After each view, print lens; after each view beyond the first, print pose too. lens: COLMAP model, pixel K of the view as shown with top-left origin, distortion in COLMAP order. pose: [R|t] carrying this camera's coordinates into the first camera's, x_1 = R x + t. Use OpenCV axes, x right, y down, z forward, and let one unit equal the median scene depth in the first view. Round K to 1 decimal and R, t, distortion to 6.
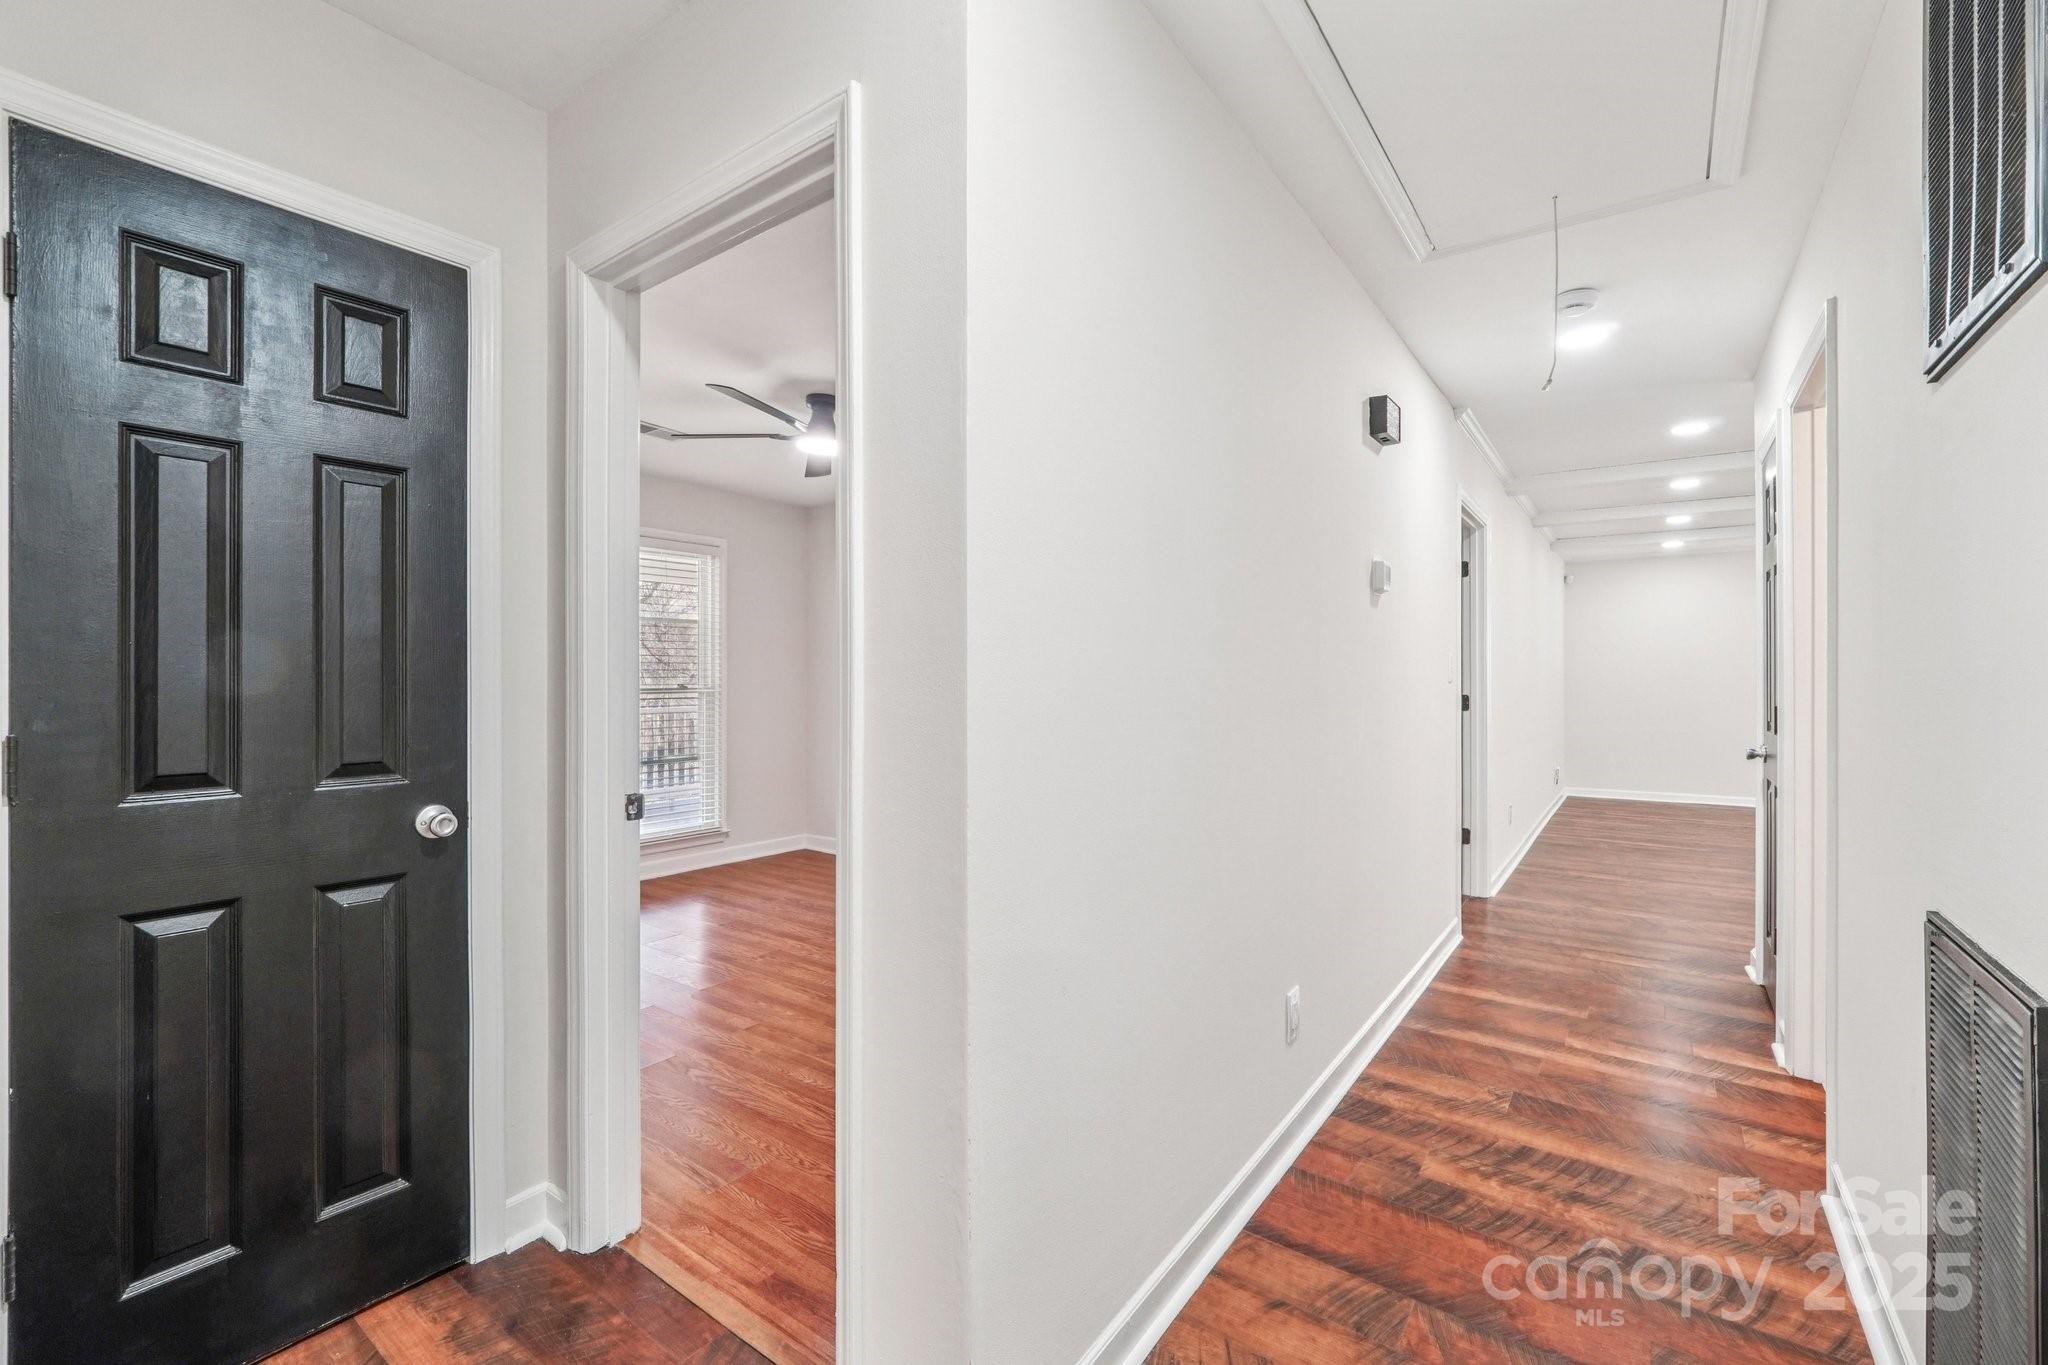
lens RADIAL K [[857.9, 0, 1026.4], [0, 857.9, 675.0], [0, 0, 1]] dist [-0.002889, 0.000031]
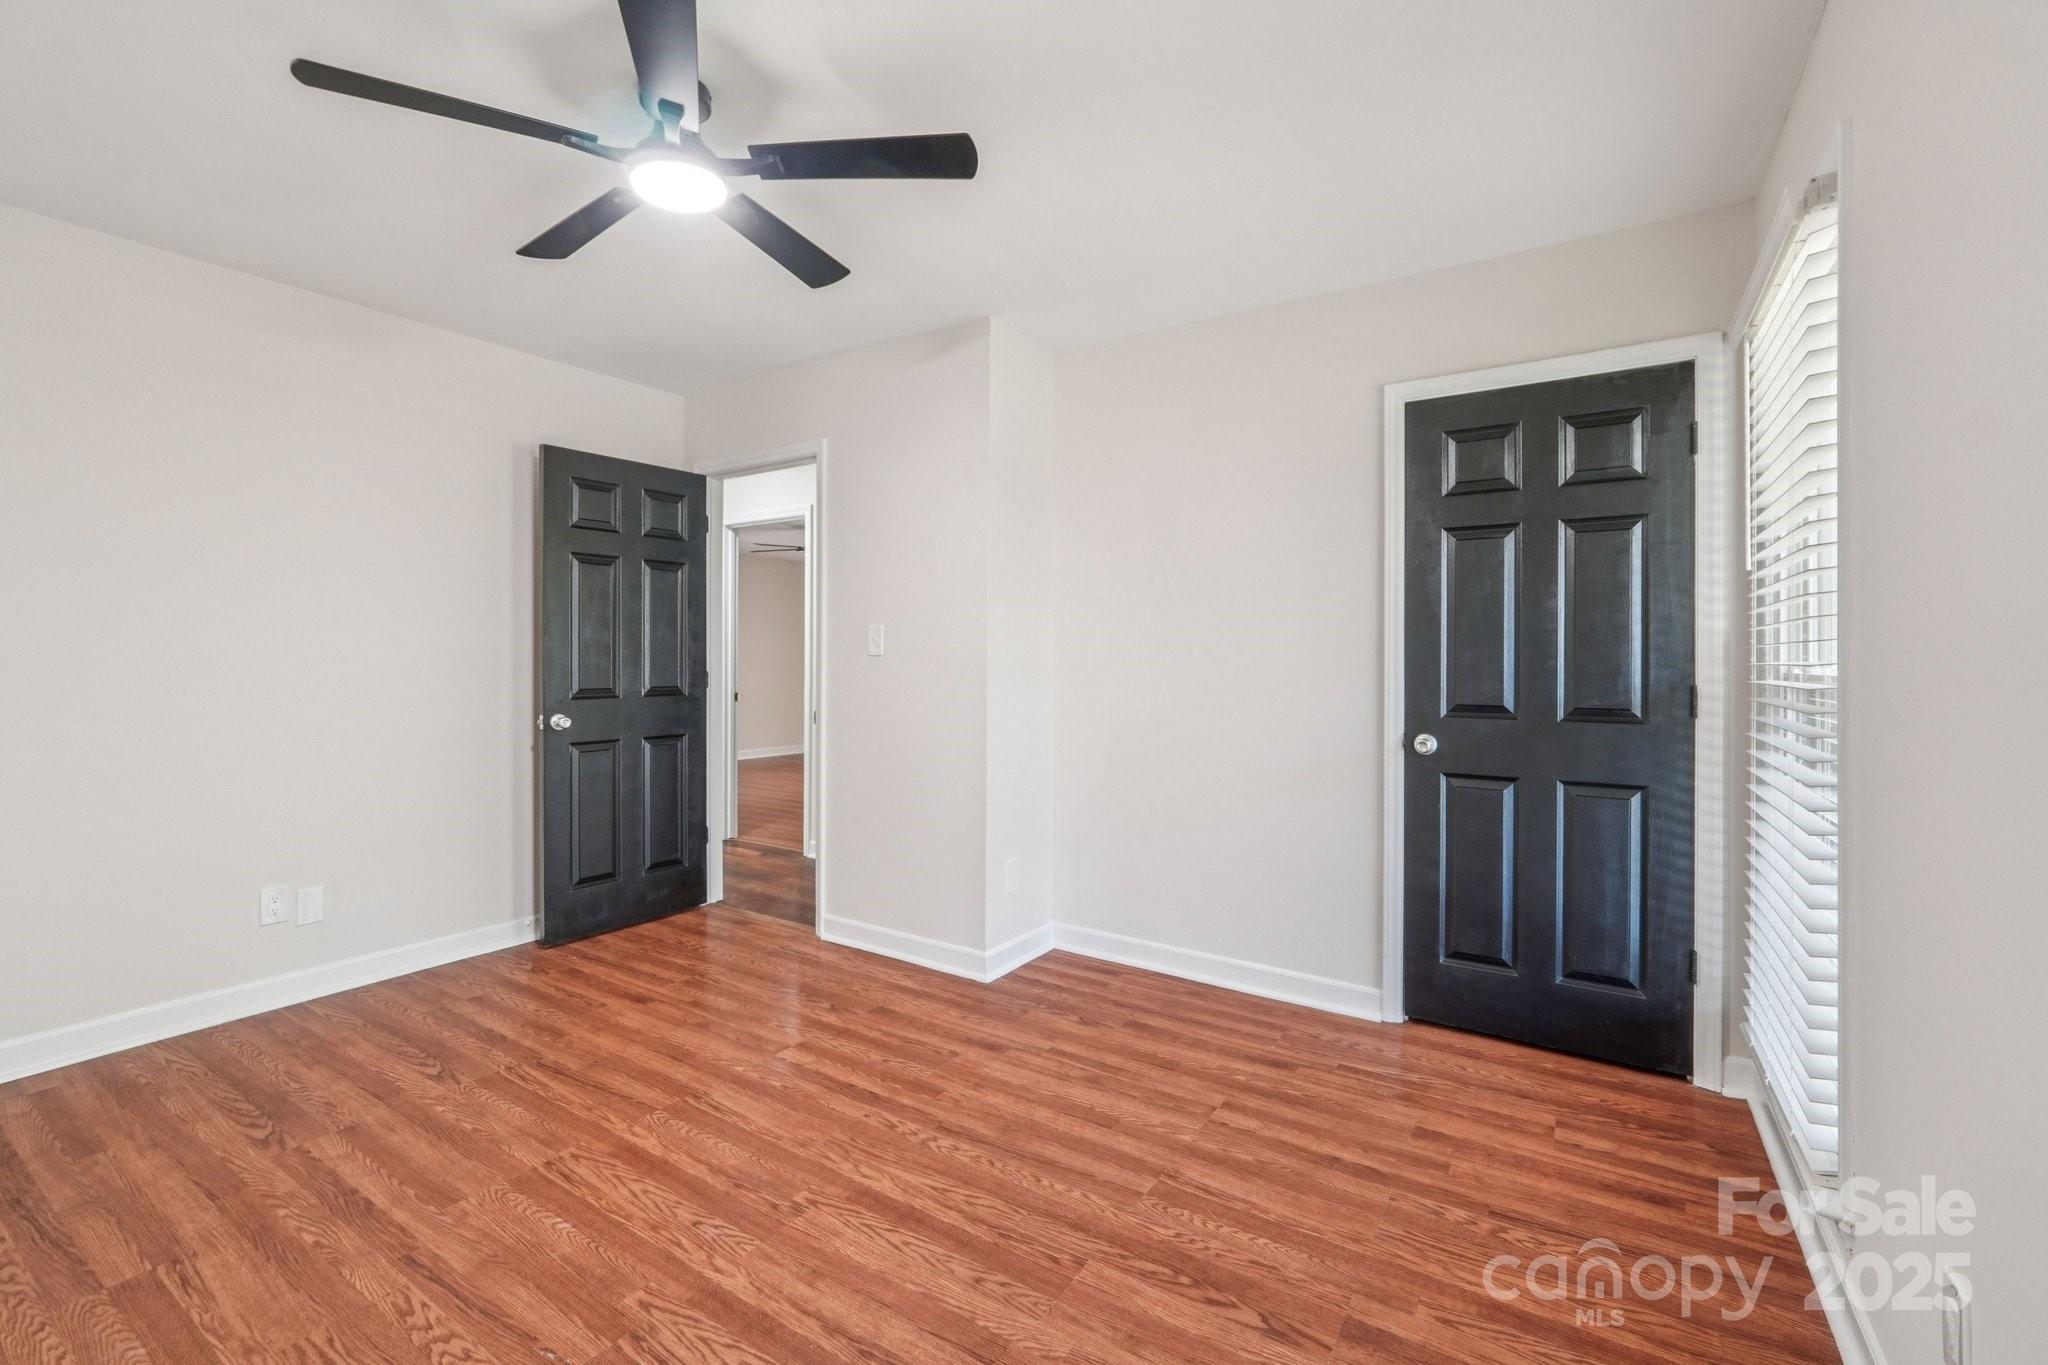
lens RADIAL K [[864.7, 0, 1028.5], [0, 864.7, 684.0], [0, 0, 1]] dist [-0.009190, 0.000279]
pose [[-0.998296, -0.010354, -0.057427, -0.290806], [-0.010839, 0.999908, 0.008148, 0.014205], [0.057337, 0.008757, -0.998316, 1.064616]]
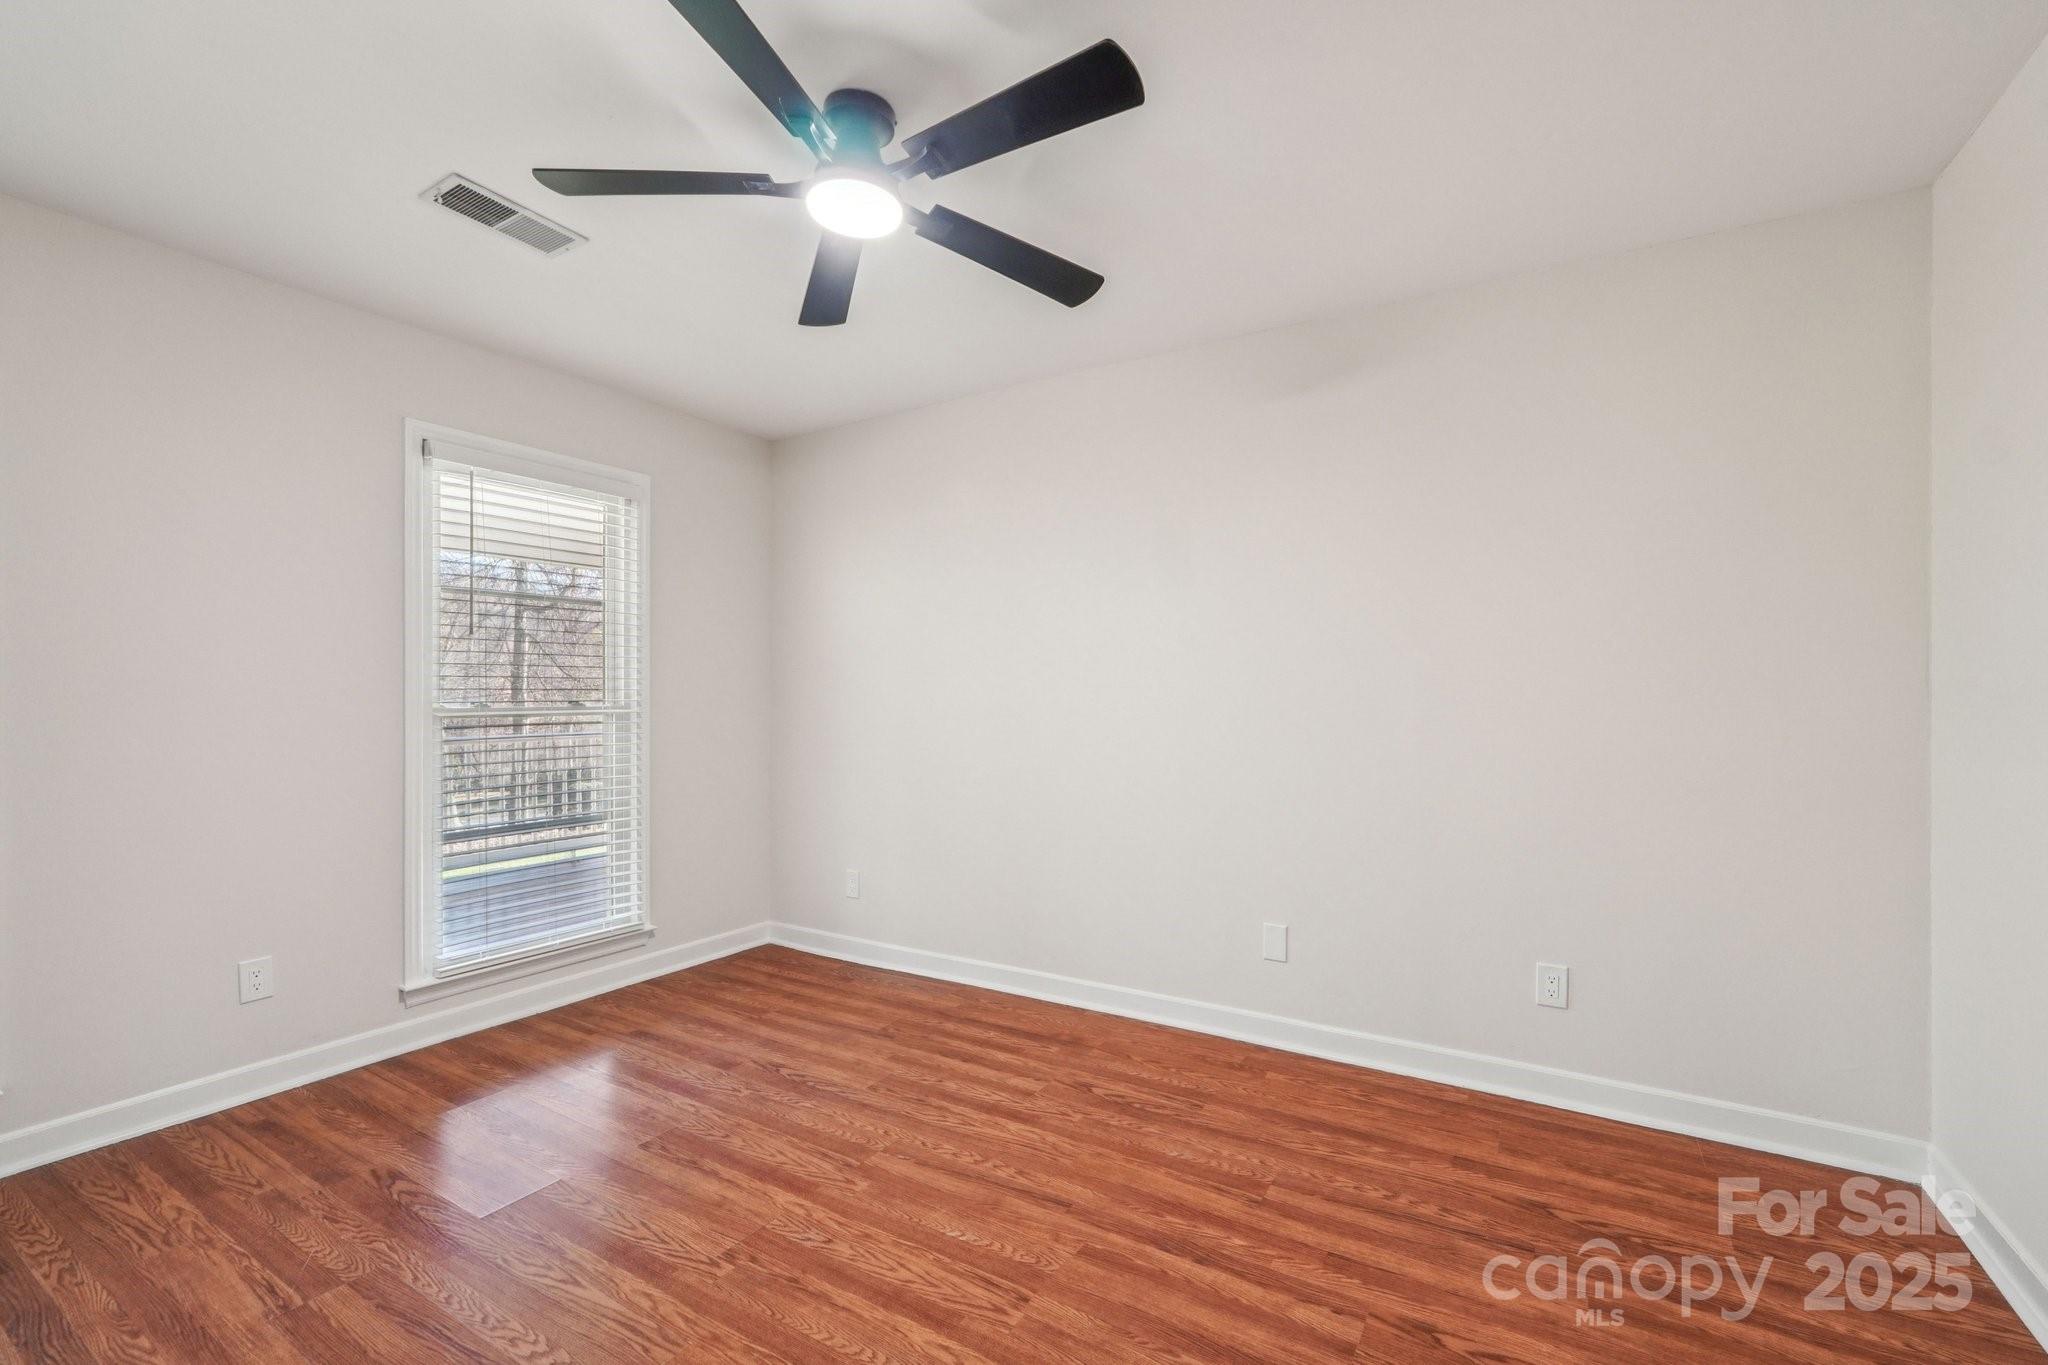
lens RADIAL K [[864.7, 0, 1028.5], [0, 864.7, 684.0], [0, 0, 1]] dist [-0.009190, 0.000279]
pose [[0.996667, -0.004246, 0.081466, -0.126133], [0.004924, 0.999955, -0.008125, 0.005163], [-0.081428, 0.008499, 0.996643, 0.351700]]
